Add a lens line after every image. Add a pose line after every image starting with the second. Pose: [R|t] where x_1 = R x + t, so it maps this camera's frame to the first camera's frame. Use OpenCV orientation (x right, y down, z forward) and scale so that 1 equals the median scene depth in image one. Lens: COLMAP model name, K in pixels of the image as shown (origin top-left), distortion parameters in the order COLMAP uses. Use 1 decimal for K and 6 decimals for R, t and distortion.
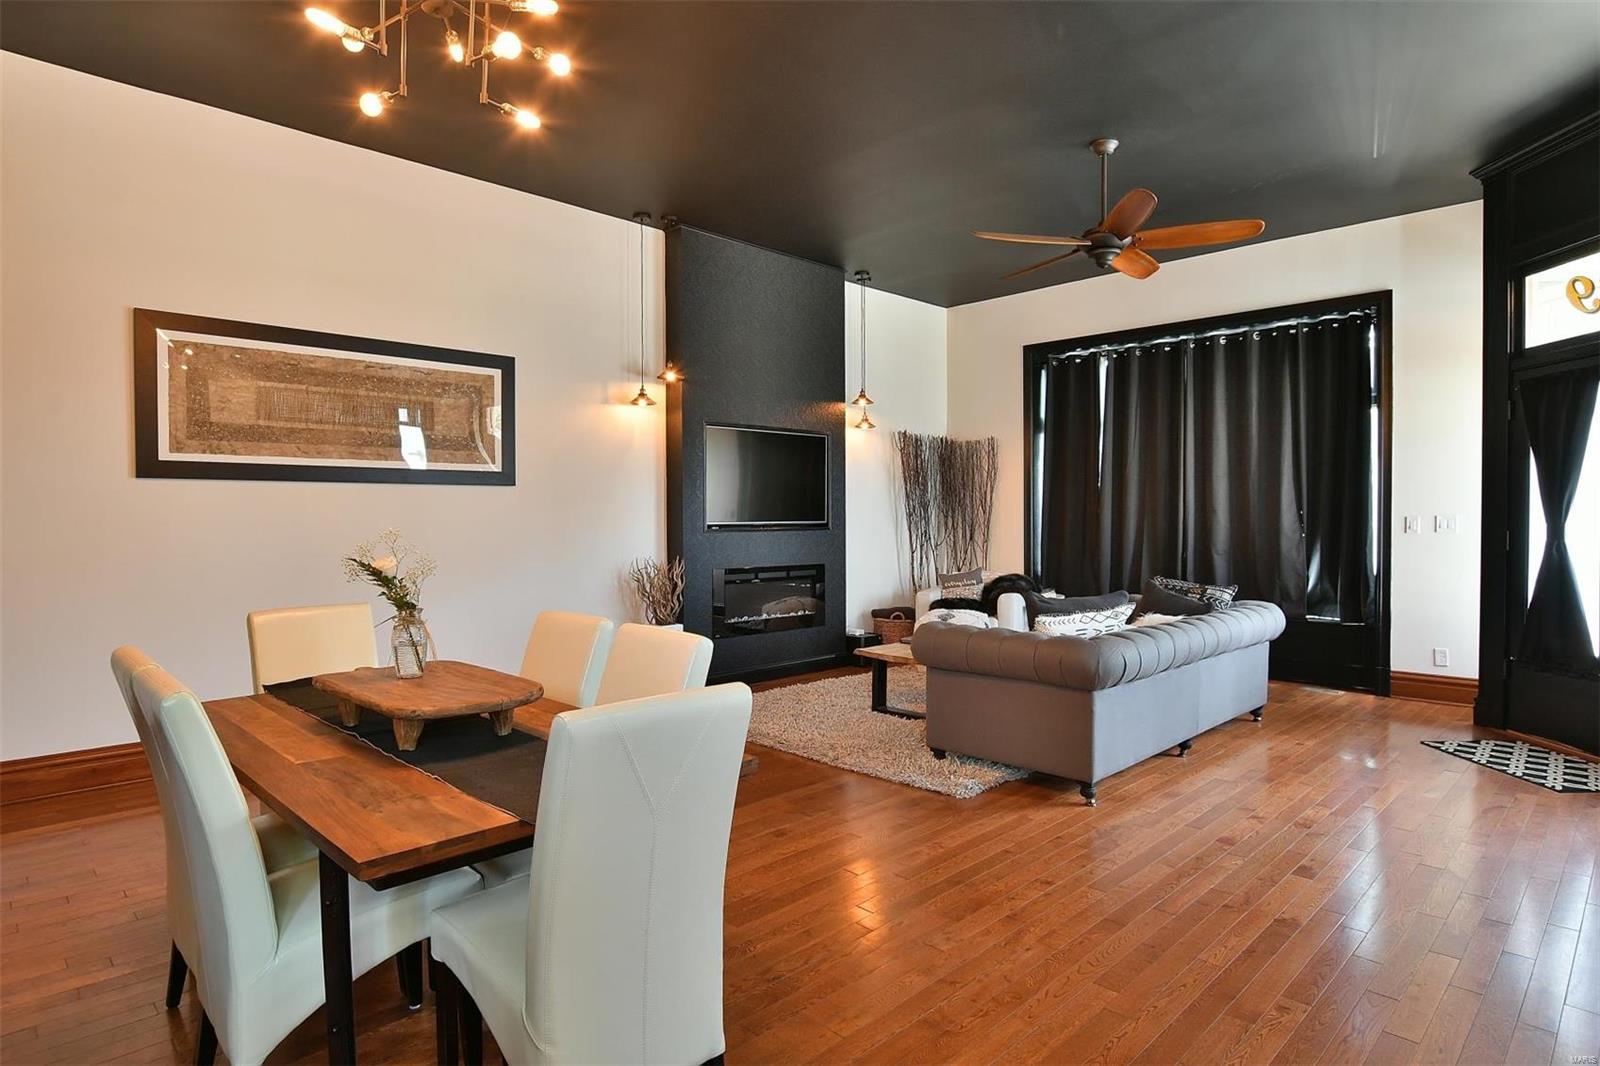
lens RADIAL K [[869.6, 0, 791.7], [0, 869.6, 530.5], [0, 0, 1]] dist [-0.012590, 0.000670]
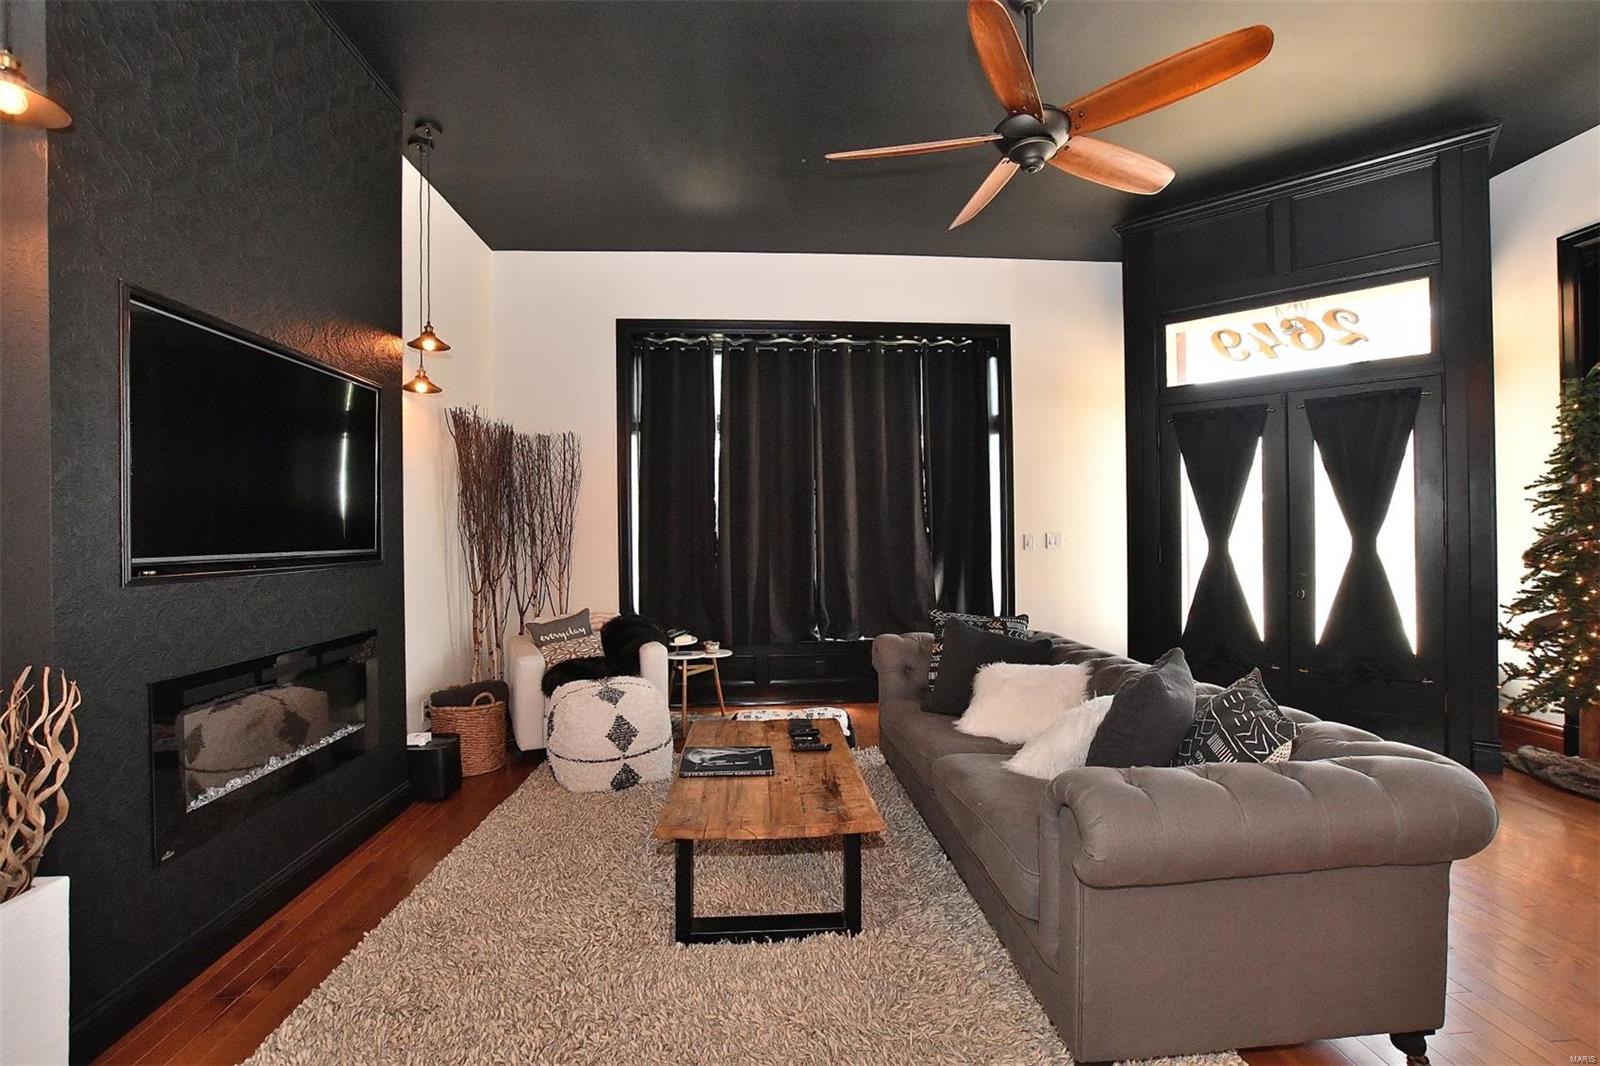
lens RADIAL K [[706.4, 0, 800.0], [0, 706.4, 533.0], [0, 0, 1]] dist [-0.036953, 0.009079]
pose [[0.647840, -0.001267, 0.761775, -0.174043], [0.019754, 0.999690, -0.015136, -0.012455], [-0.761520, 0.024854, 0.647665, 0.768186]]
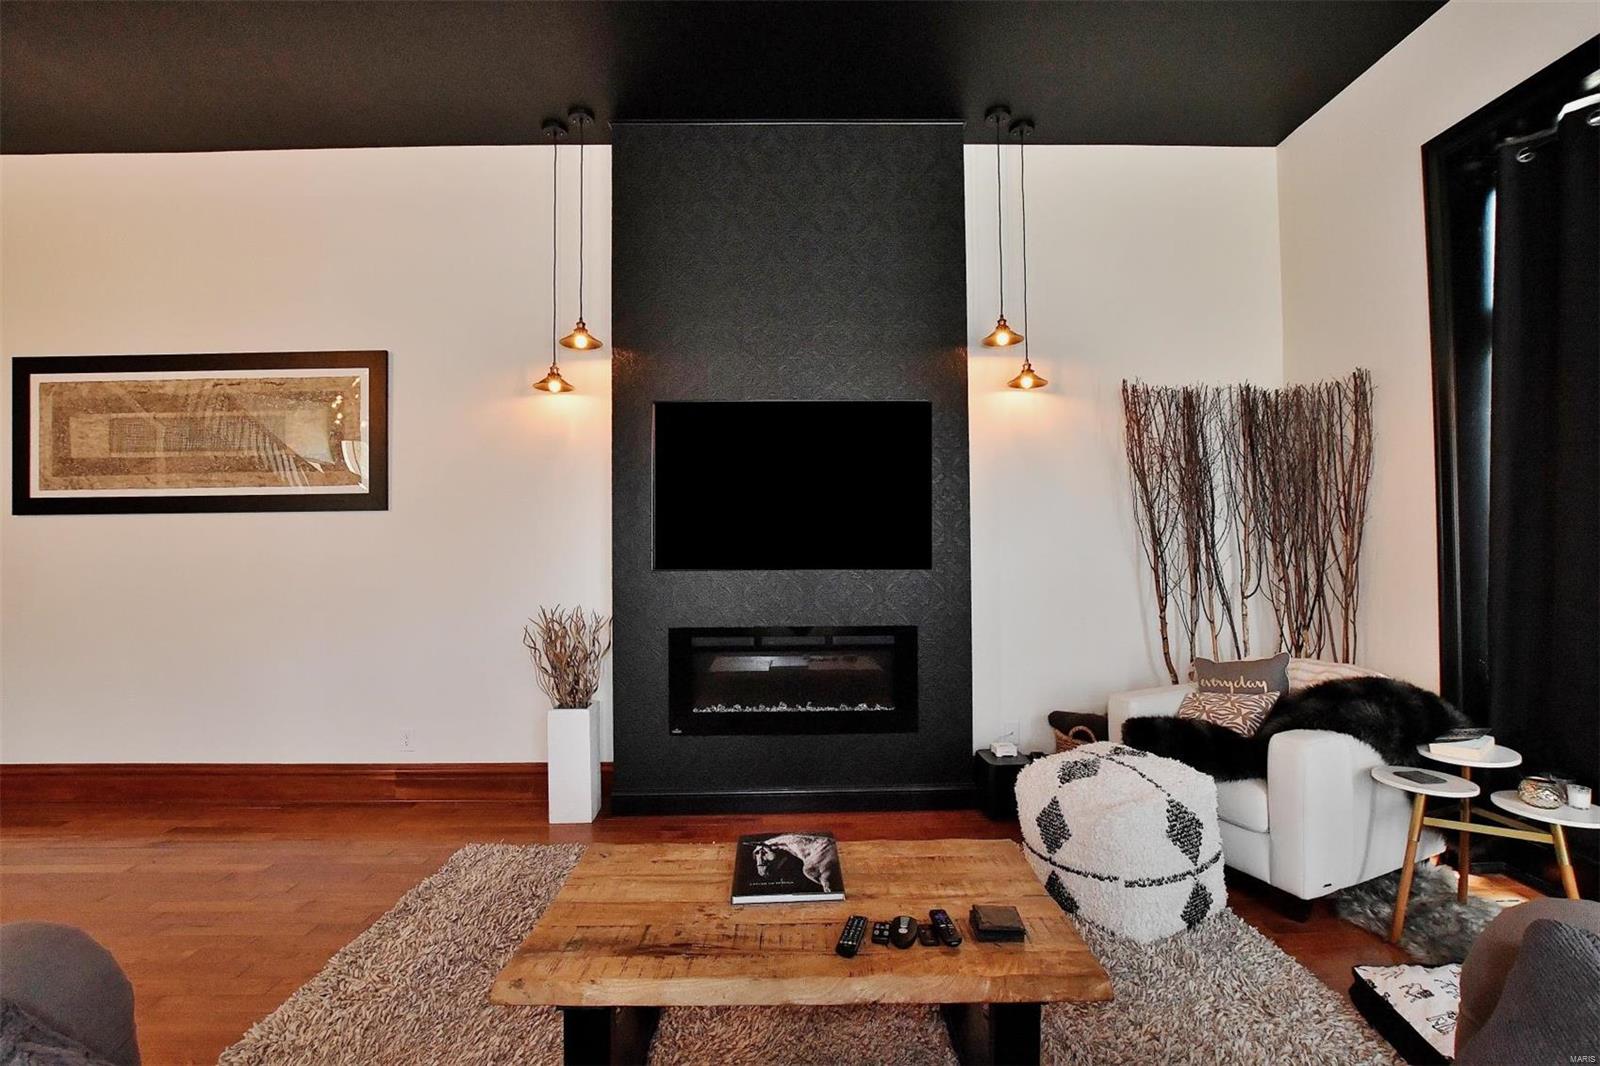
lens RADIAL K [[706.4, 0, 800.0], [0, 706.4, 533.0], [0, 0, 1]] dist [-0.036953, 0.009079]
pose [[0.726740, -0.015128, -0.686746, 0.445183], [-0.002277, 0.999699, -0.024432, -0.017276], [0.686908, 0.019320, 0.726487, 0.885928]]
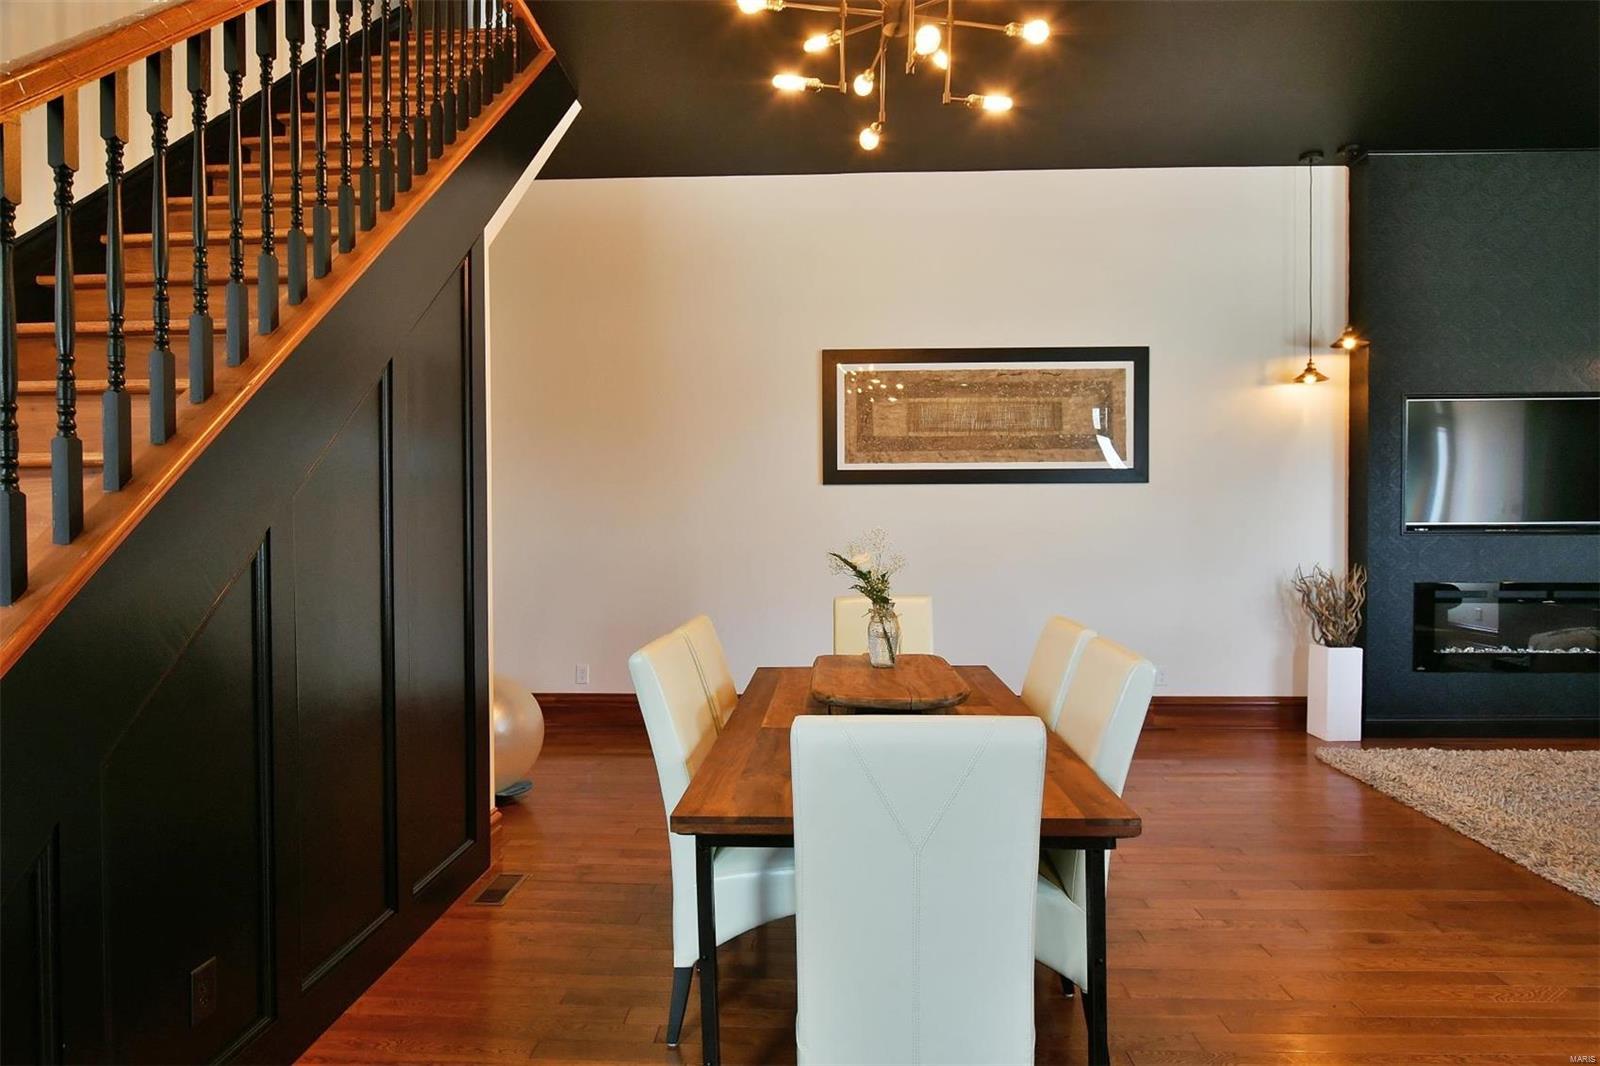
lens RADIAL K [[869.6, 0, 791.7], [0, 869.6, 530.5], [0, 0, 1]] dist [-0.012590, 0.000670]
pose [[0.692037, 0.011553, -0.721769, 0.105596], [-0.010253, 0.999928, 0.006174, -0.001346], [0.721789, 0.003128, 0.692106, 0.075177]]
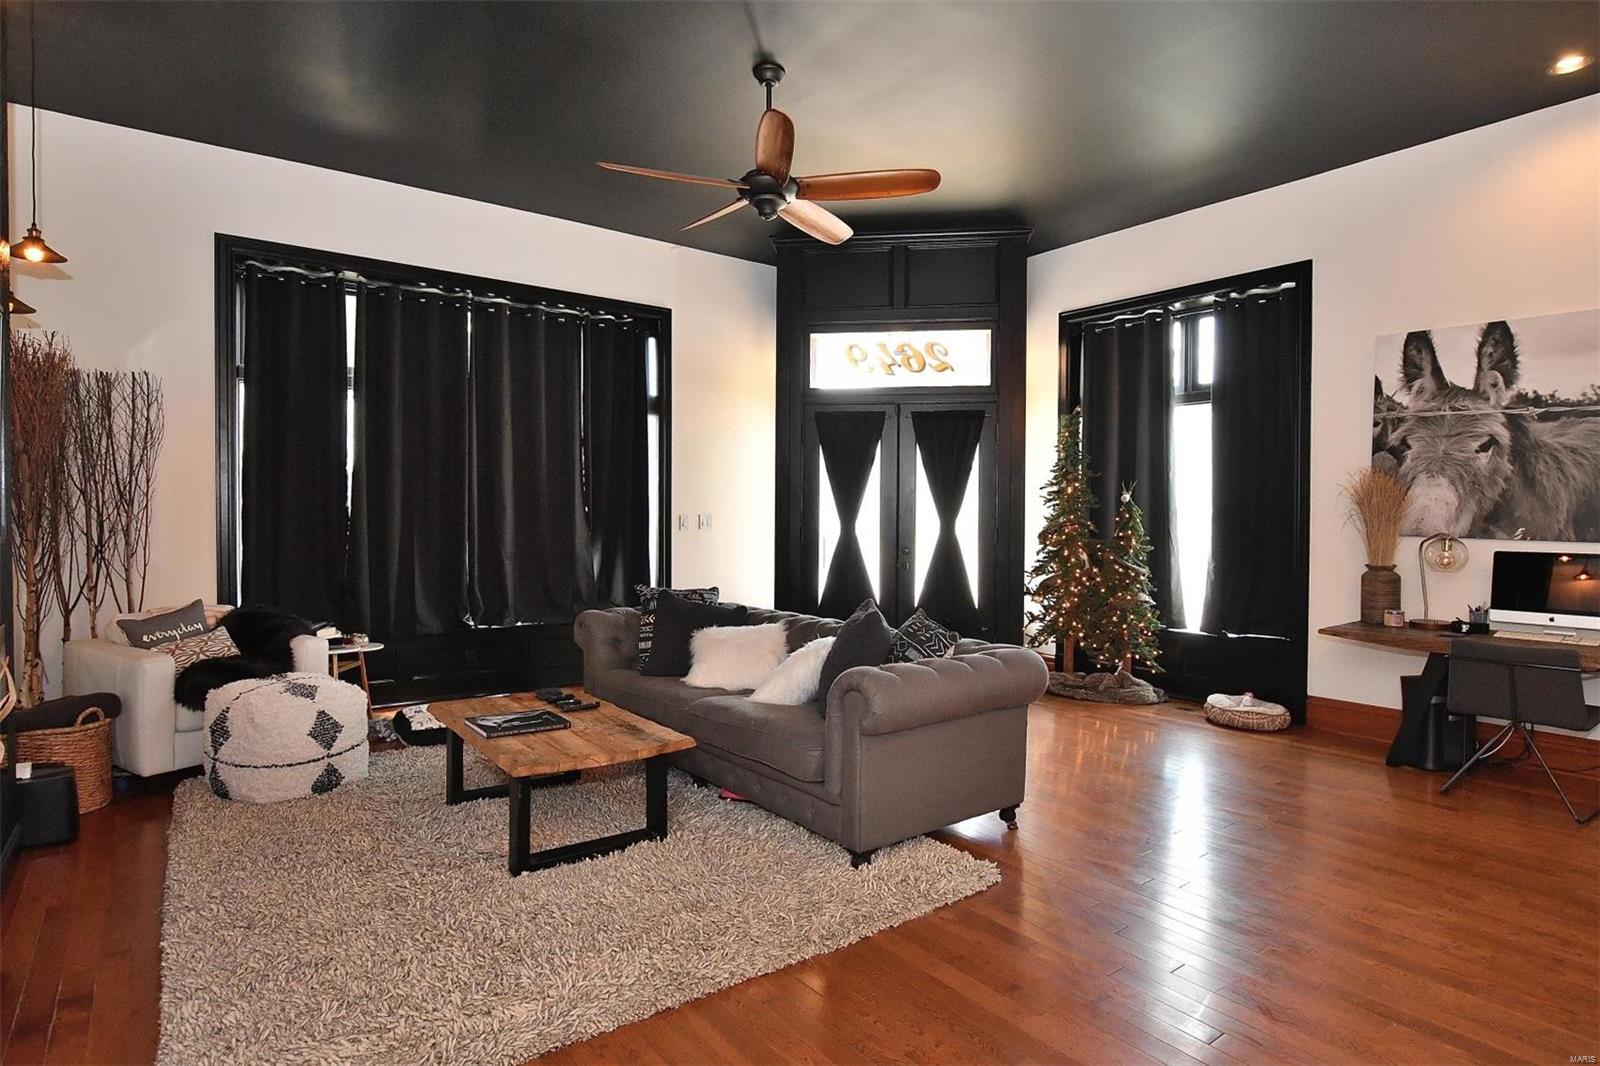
lens RADIAL K [[869.6, 0, 791.7], [0, 869.6, 530.5], [0, 0, 1]] dist [-0.012590, 0.000670]
pose [[0.138043, -0.013898, 0.990329, -0.461411], [0.007576, 0.999887, 0.012976, -0.012534], [-0.990397, 0.005712, 0.138132, 0.839268]]
